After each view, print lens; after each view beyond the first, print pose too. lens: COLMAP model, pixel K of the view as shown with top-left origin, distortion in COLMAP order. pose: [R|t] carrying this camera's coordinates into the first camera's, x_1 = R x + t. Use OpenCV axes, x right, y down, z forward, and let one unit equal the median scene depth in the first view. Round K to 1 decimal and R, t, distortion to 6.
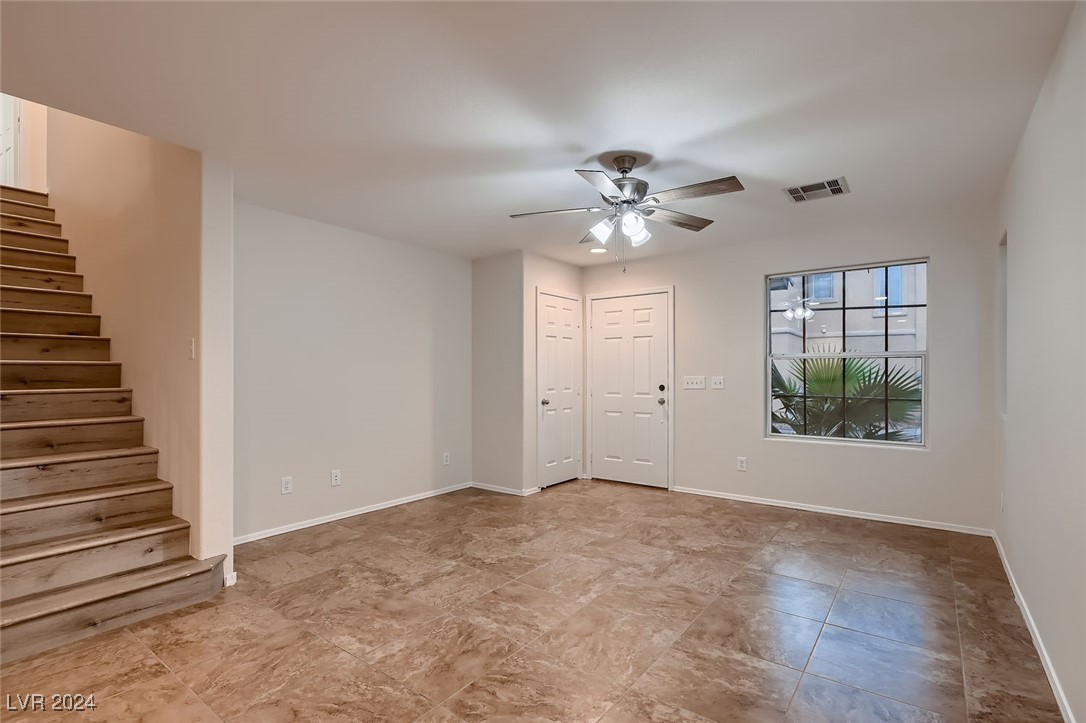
lens RADIAL K [[511.0, 0, 541.7], [0, 511.0, 373.1], [0, 0, 1]] dist [0.000407, -0.000995]
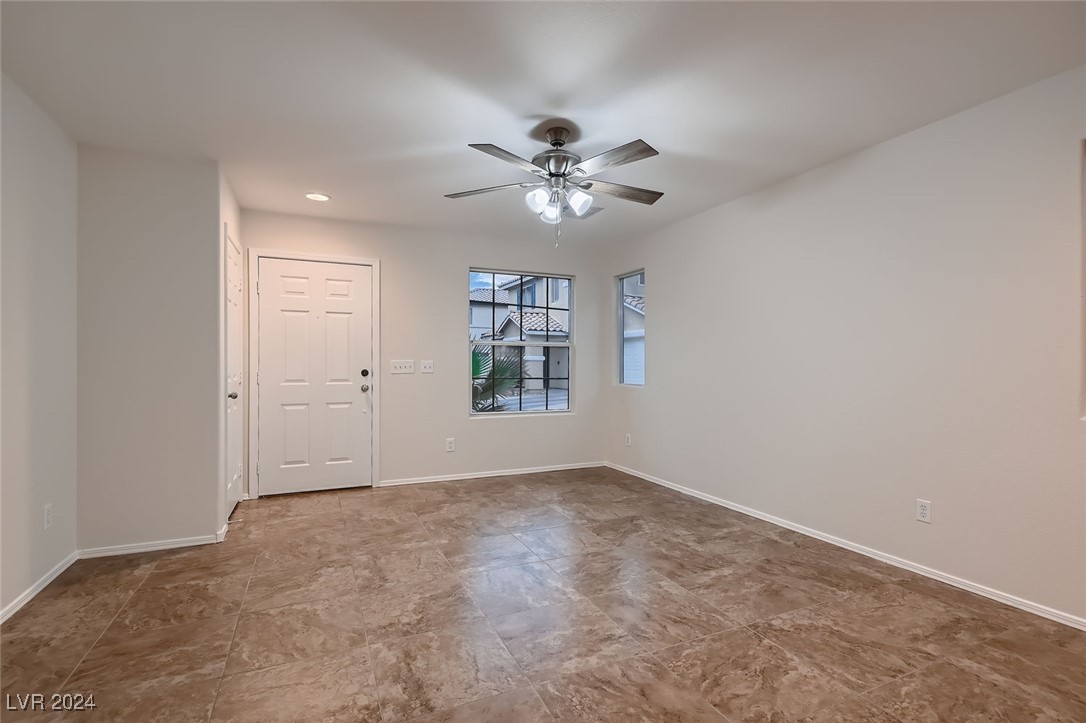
lens RADIAL K [[503.3, 0, 543.0], [0, 503.3, 361.5], [0, 0, 1]] dist [0.001134, -0.000610]
pose [[0.474491, 0.008096, 0.880223, -0.500497], [-0.005503, 0.999965, -0.006230, 0.016808], [-0.880243, -0.001888, 0.474519, 0.415402]]
